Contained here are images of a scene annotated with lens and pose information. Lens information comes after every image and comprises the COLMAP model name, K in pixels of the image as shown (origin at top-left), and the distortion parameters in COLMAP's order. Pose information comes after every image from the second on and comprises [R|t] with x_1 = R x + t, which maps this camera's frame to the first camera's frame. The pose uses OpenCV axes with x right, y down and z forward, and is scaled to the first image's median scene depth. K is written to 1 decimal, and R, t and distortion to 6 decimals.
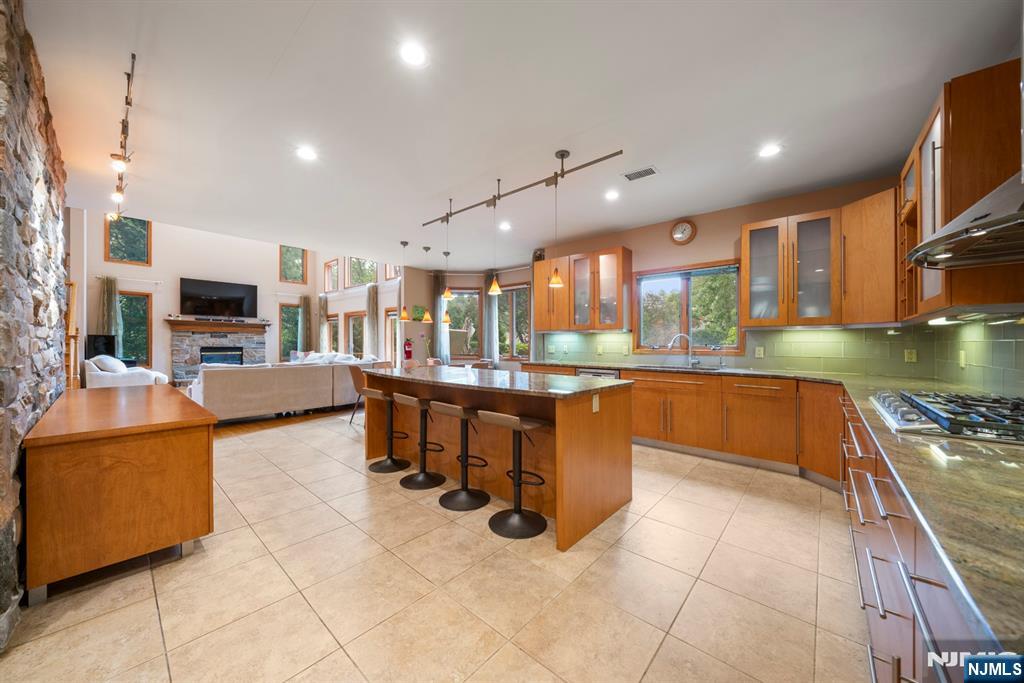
lens RADIAL K [[357.3, 0, 520.5], [0, 357.3, 345.3], [0, 0, 1]] dist [-0.009677, 0.000599]
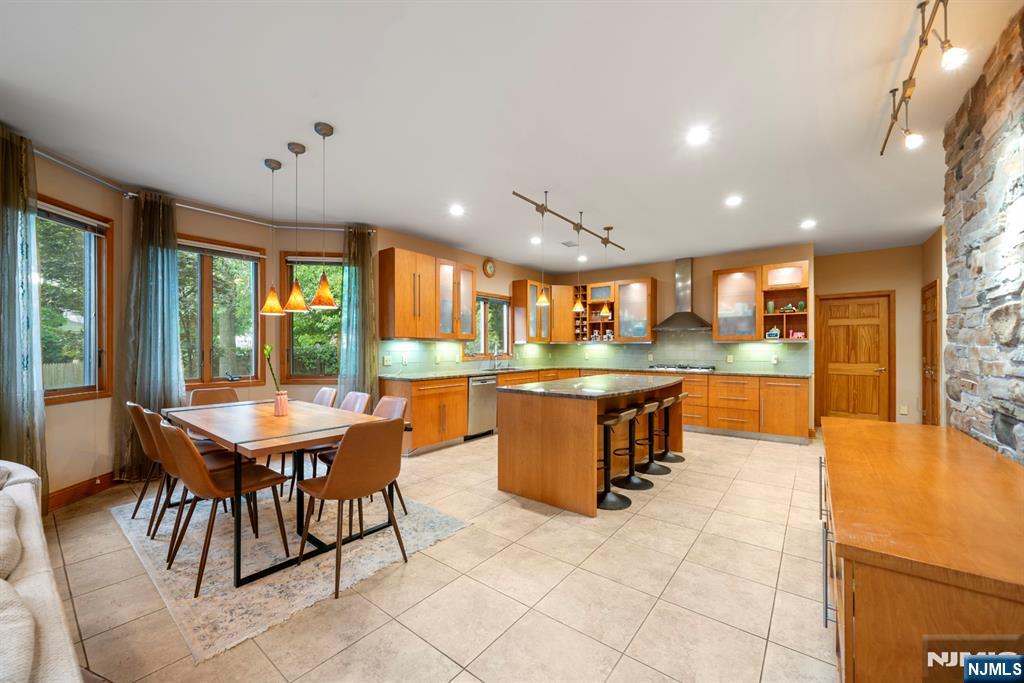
lens RADIAL K [[391.1, 0, 512.0], [0, 391.1, 343.9], [0, 0, 1]] dist [0.006103, -0.000075]
pose [[-0.052598, 0.004514, 0.998606, -0.502741], [0.004612, 0.999980, -0.004277, -0.013797], [-0.998605, 0.004381, -0.052618, 0.496319]]
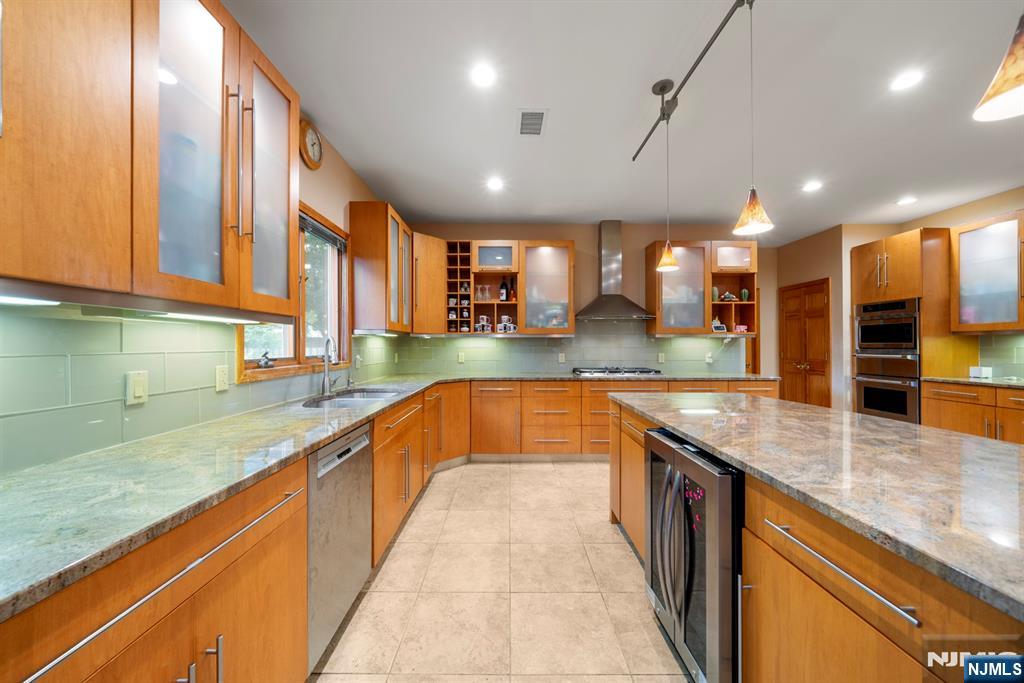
lens RADIAL K [[366.3, 0, 508.8], [0, 366.3, 343.5], [0, 0, 1]] dist [-0.003877, -0.000497]
pose [[-0.649196, 0.001546, 0.760620, -0.078908], [0.002330, 0.999997, -0.000044, -0.009308], [-0.760618, 0.001743, -0.649198, 0.562841]]
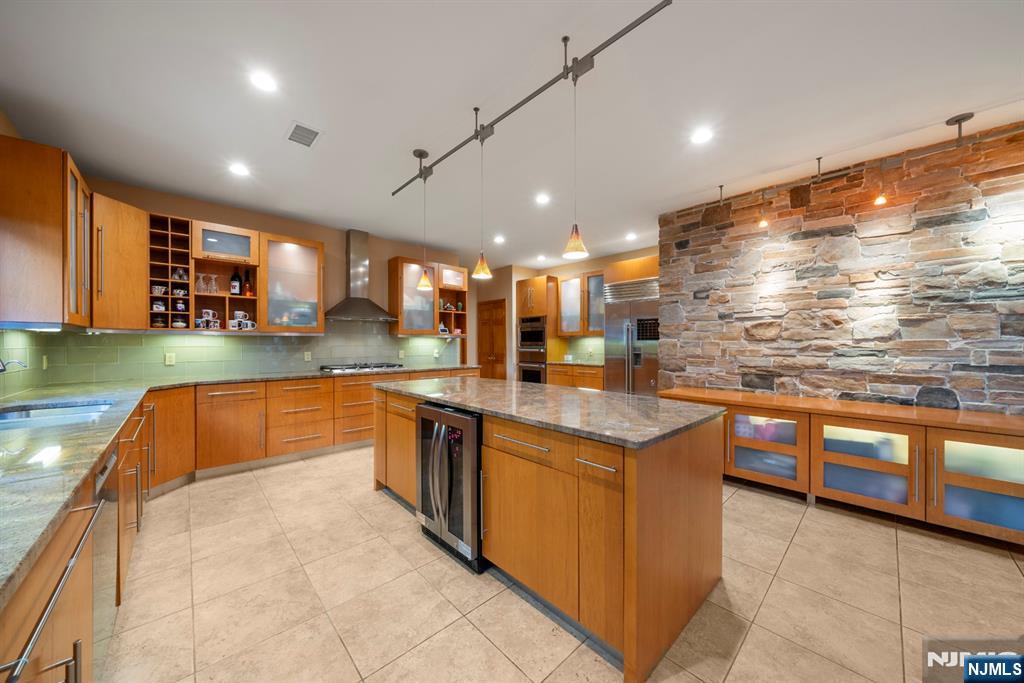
lens RADIAL K [[357.3, 0, 511.5], [0, 357.3, 339.4], [0, 0, 1]] dist [-0.009677, 0.000599]
pose [[-0.993699, -0.000116, 0.112081, -0.078656], [-0.000713, 0.999986, -0.005291, -0.010279], [-0.112079, -0.005337, -0.993685, 0.636703]]
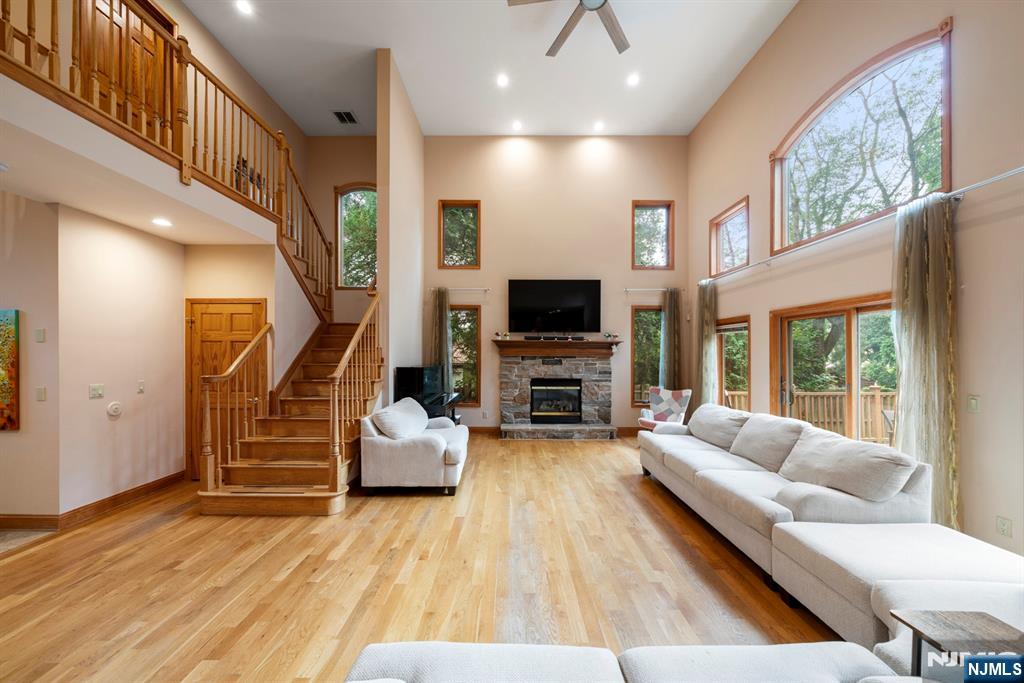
lens RADIAL K [[357.3, 0, 510.7], [0, 357.3, 354.1], [0, 0, 1]] dist [-0.009677, 0.000599]
pose [[0.647611, -0.000902, -0.761970, -0.422805], [-0.002948, 0.999989, -0.003689, -0.041387], [0.761965, 0.004635, 0.647601, 0.549478]]
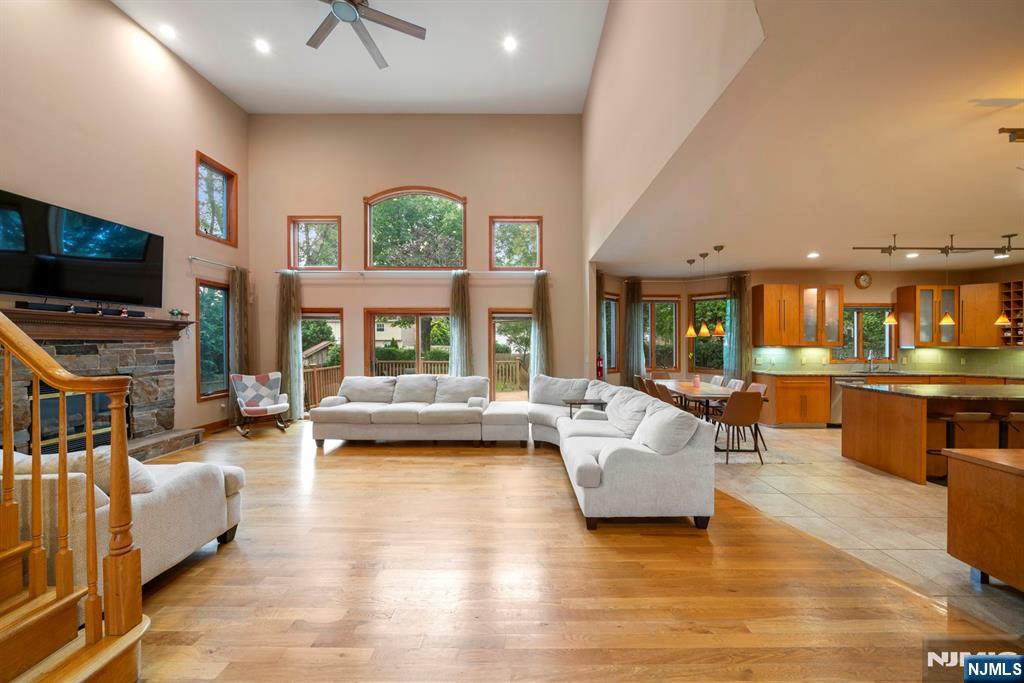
lens RADIAL K [[357.3, 0, 525.7], [0, 357.3, 340.7], [0, 0, 1]] dist [-0.009677, 0.000599]
pose [[0.757039, -0.001757, 0.653367, -0.783023], [0.004870, 0.999984, -0.002954, -0.035341], [-0.653352, 0.005418, 0.757035, 0.401840]]
